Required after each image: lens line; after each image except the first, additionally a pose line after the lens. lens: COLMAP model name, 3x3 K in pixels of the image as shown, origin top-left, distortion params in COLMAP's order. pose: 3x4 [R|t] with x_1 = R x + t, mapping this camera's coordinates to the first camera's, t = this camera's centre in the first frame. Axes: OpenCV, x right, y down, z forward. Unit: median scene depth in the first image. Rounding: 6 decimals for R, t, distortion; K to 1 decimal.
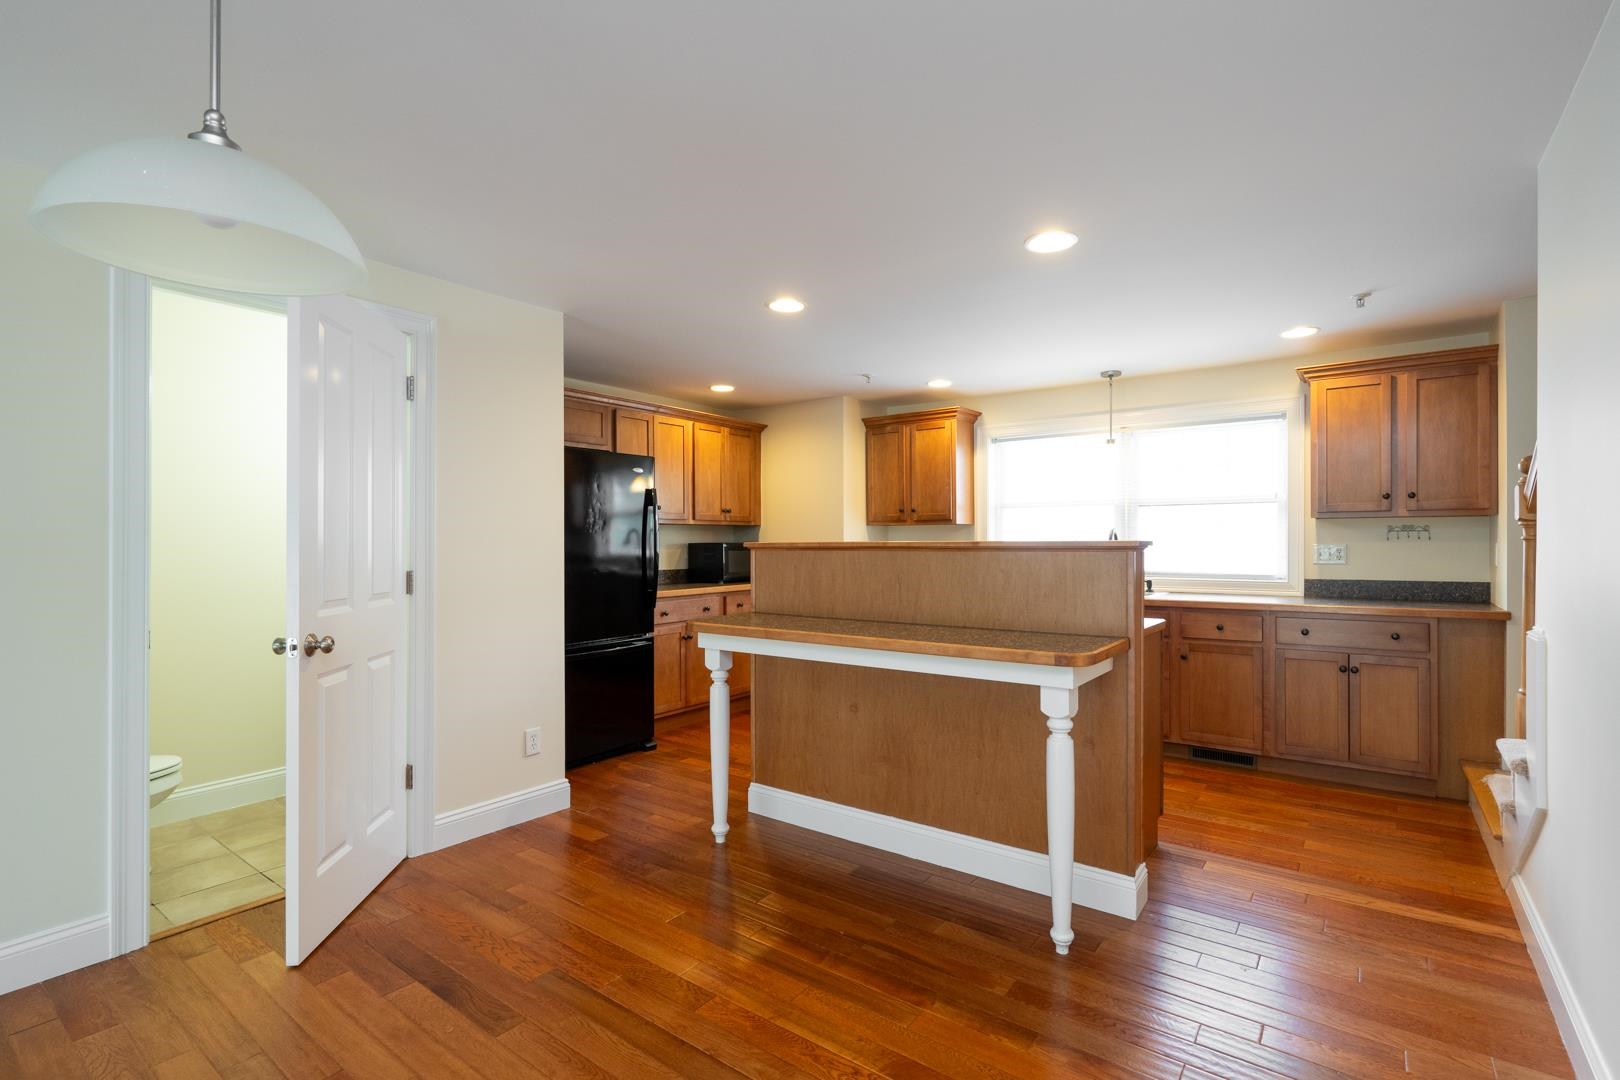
lens RADIAL K [[746.8, 0, 804.2], [0, 746.8, 541.0], [0, 0, 1]] dist [-0.000943, 0.000003]
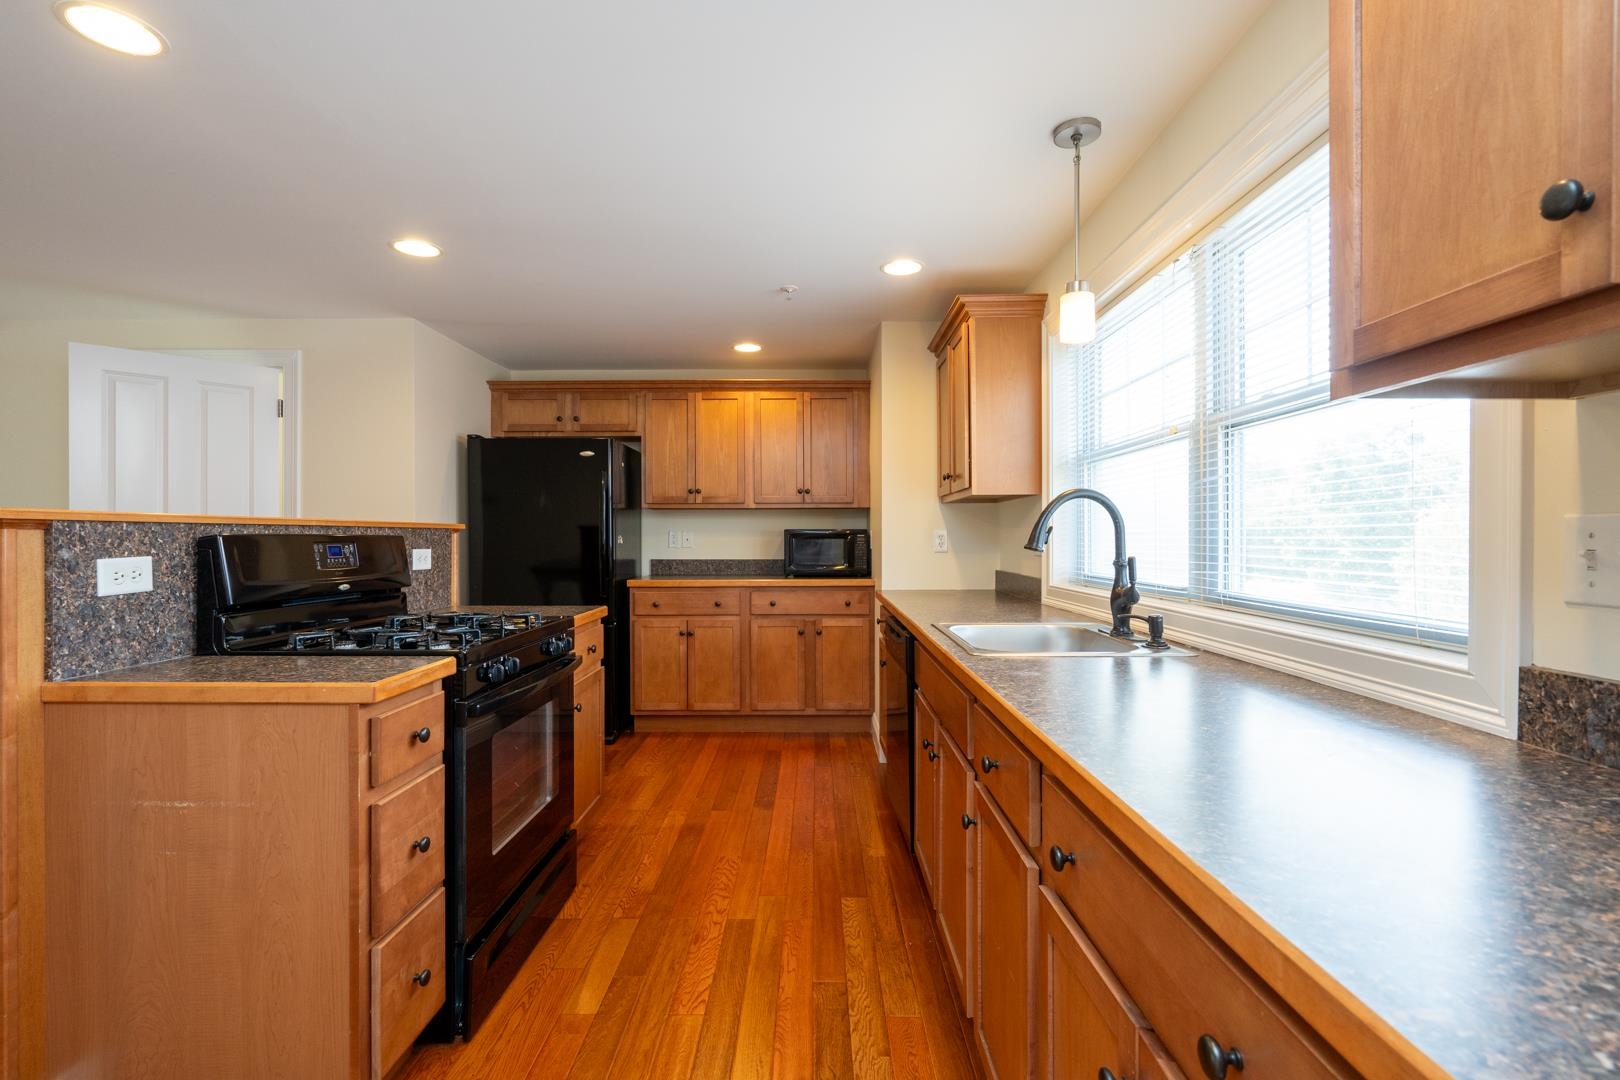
lens RADIAL K [[720.5, 0, 810.0], [0, 720.5, 540.0], [0, 0, 1]] dist [0.000038, 0.000080]
pose [[0.593888, 0.007585, -0.804512, 0.568882], [-0.002251, 0.999967, 0.007766, 0.008200], [0.804545, -0.002801, 0.593885, 0.542791]]
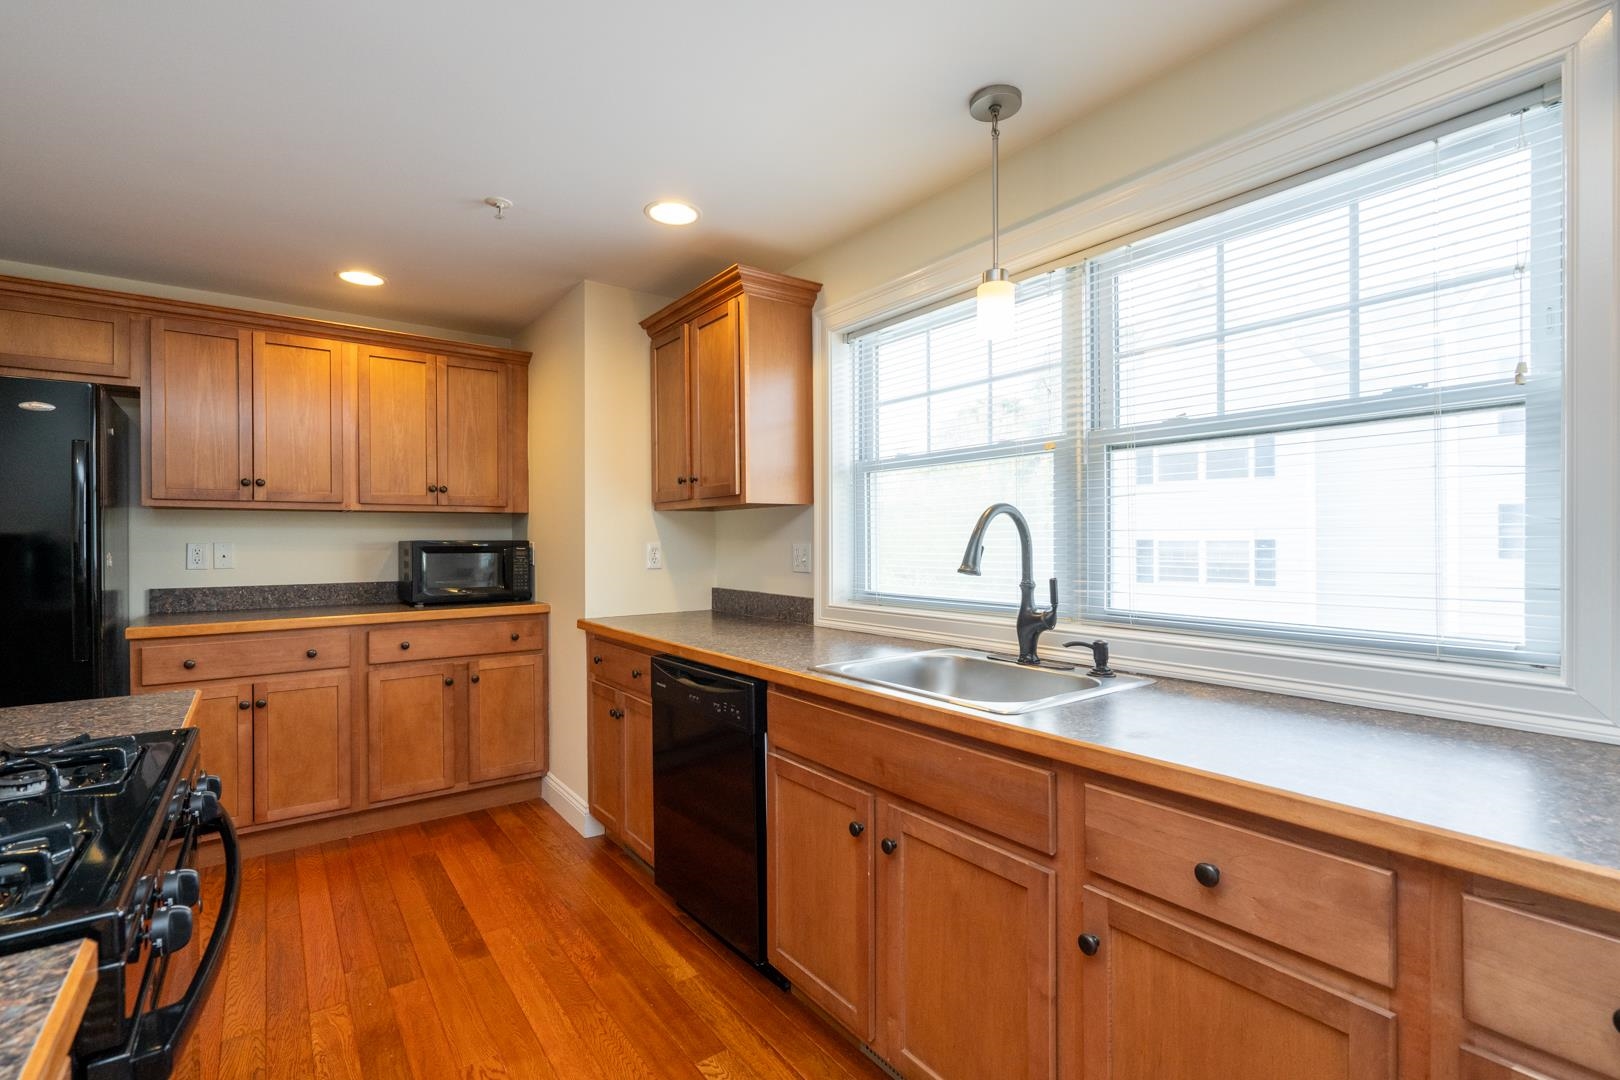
lens RADIAL K [[718.6, 0, 787.7], [0, 718.6, 540.4], [0, 0, 1]] dist [0.001095, 0.000484]
pose [[0.955587, 0.000400, -0.294708, 0.361356], [0.000052, 0.999999, 0.001524, 0.001179], [0.294708, -0.001471, 0.955586, 0.532203]]
